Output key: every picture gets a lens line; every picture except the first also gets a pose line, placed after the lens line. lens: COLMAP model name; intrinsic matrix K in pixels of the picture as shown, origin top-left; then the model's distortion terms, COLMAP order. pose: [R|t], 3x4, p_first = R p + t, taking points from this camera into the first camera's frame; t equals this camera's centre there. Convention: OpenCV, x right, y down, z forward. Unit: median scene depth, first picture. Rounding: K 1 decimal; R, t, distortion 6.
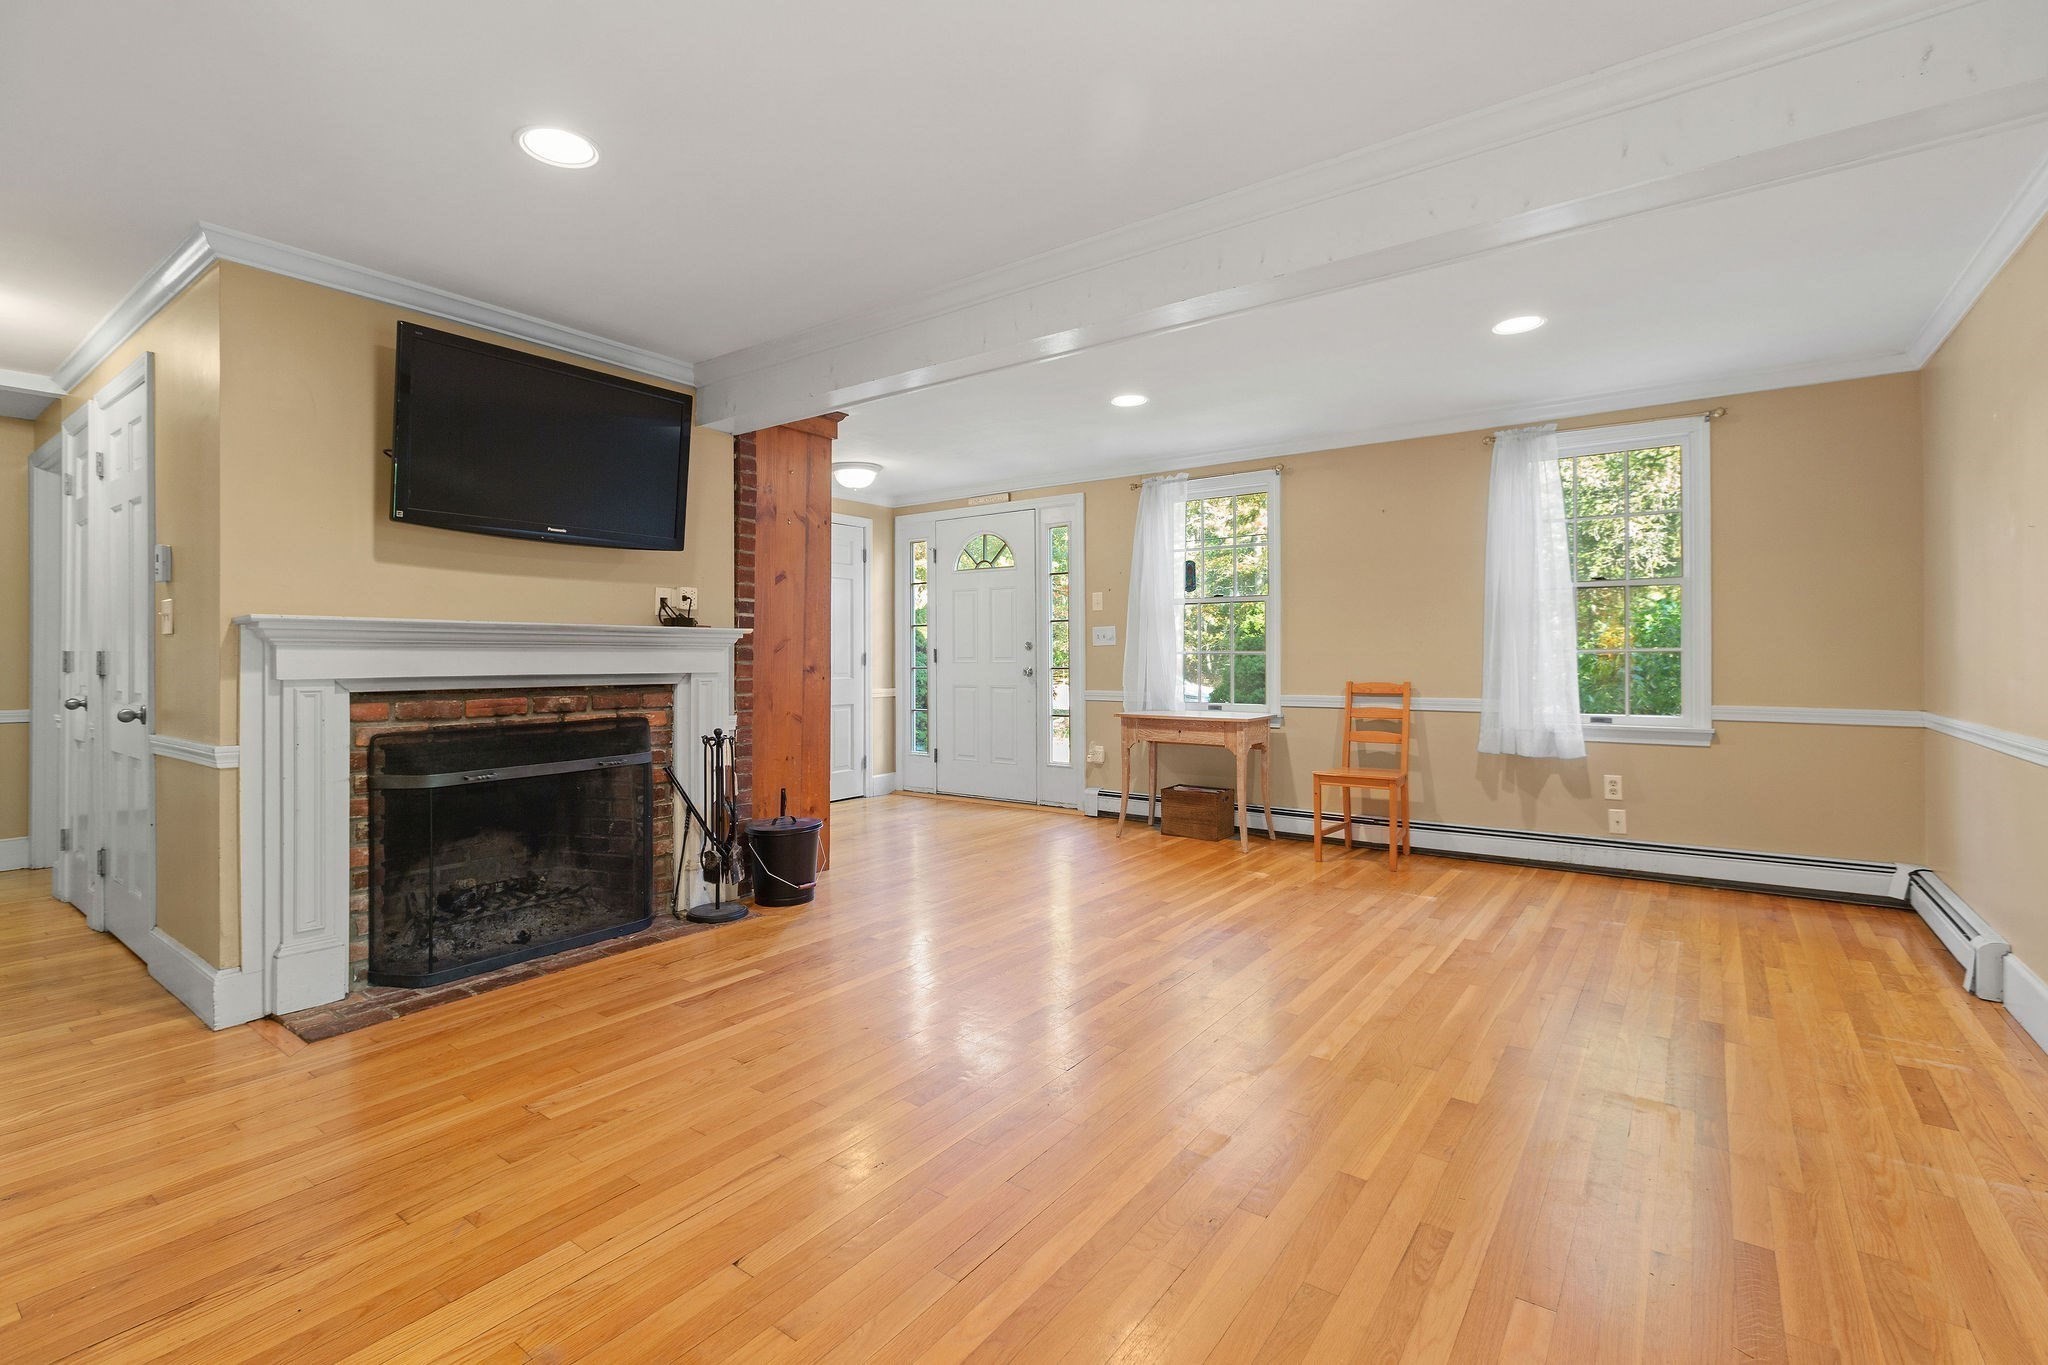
lens RADIAL K [[905.5, 0, 1014.1], [0, 905.5, 655.1], [0, 0, 1]] dist [-0.000233, -0.000038]
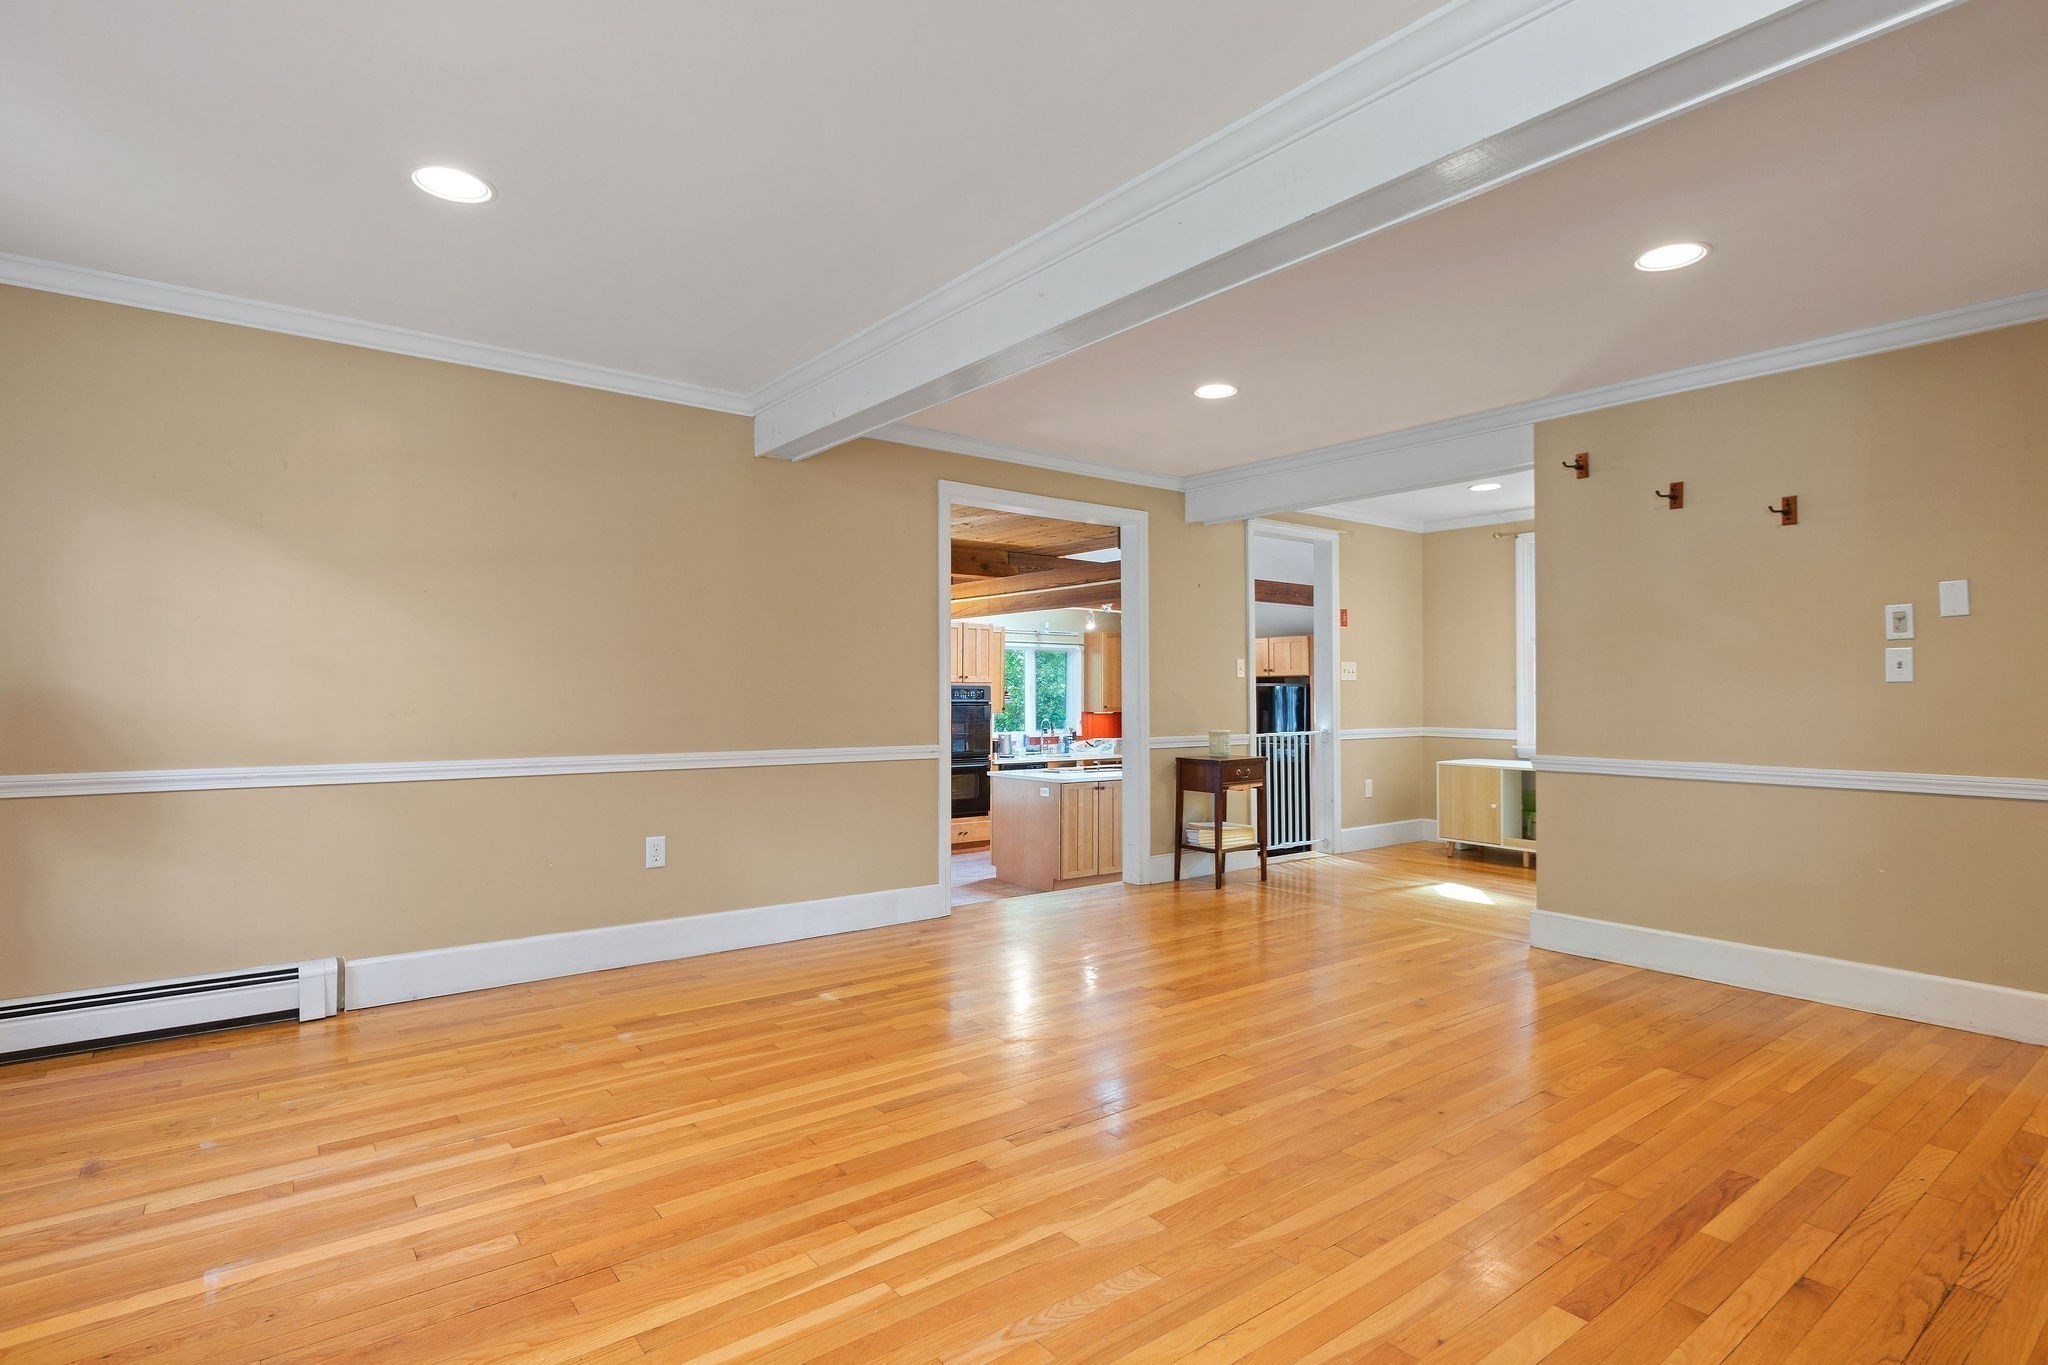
lens RADIAL K [[1035.0, 0, 1024.0], [0, 1035.0, 682.5], [0, 0, 1]] dist [-0.001445, -0.000138]
pose [[-0.966316, 0.003909, 0.257327, -0.024533], [0.000757, 0.999923, -0.012348, 0.002964], [-0.257356, -0.011737, -0.966245, 1.580250]]
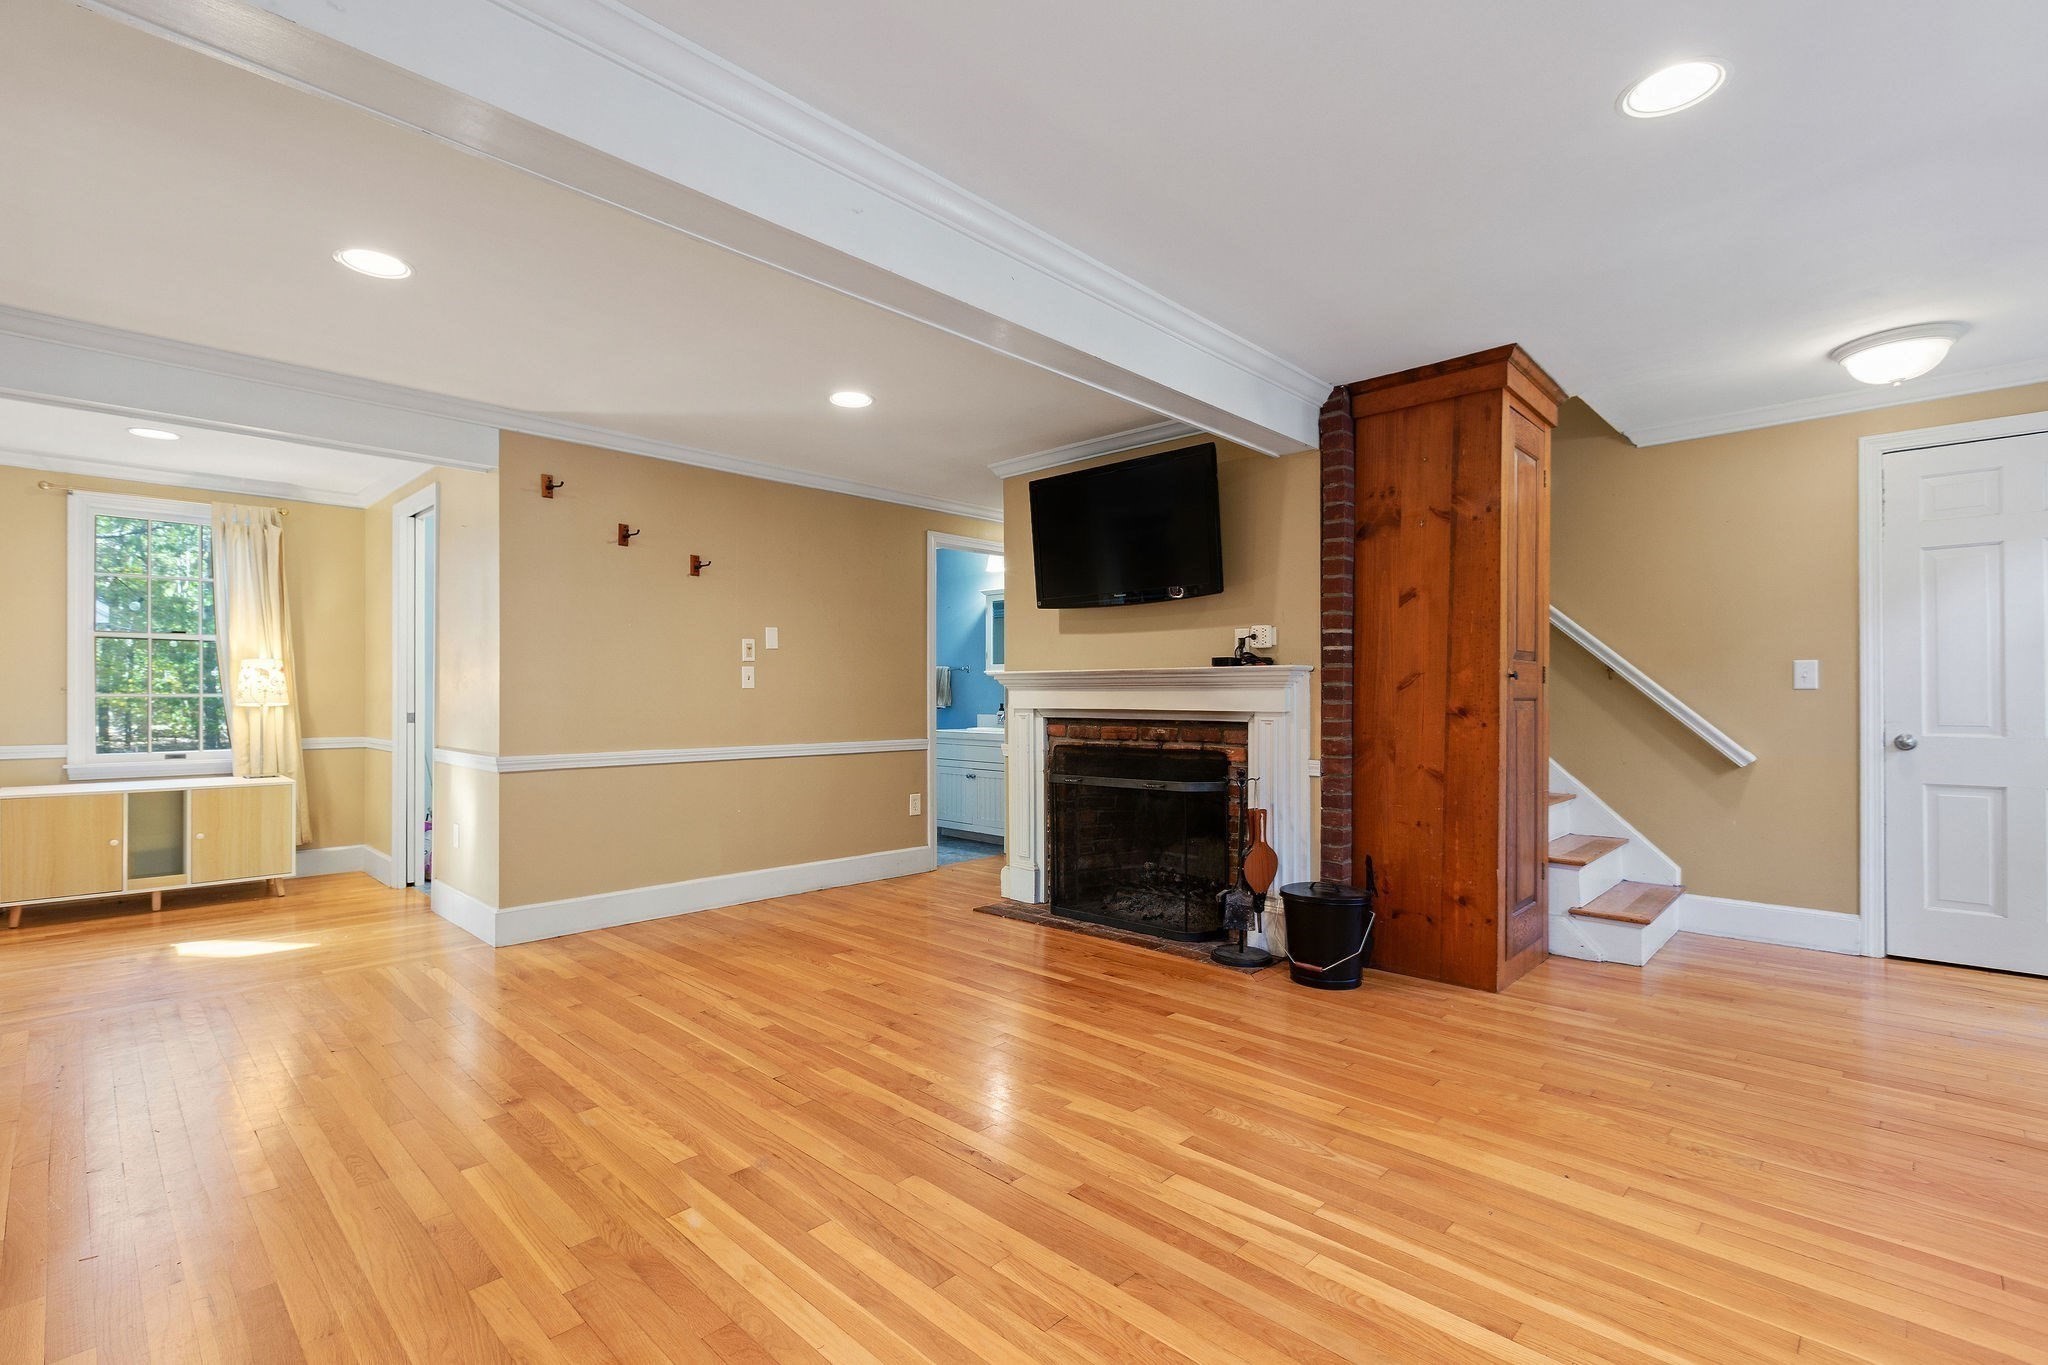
lens RADIAL K [[918.5, 0, 1011.8], [0, 918.5, 691.0], [0, 0, 1]] dist [0.001401, 0.000143]
pose [[-0.119982, -0.003110, -0.992771, 0.756250], [0.002646, 0.999991, -0.003453, -0.000114], [0.992772, -0.003041, -0.119973, 0.958203]]
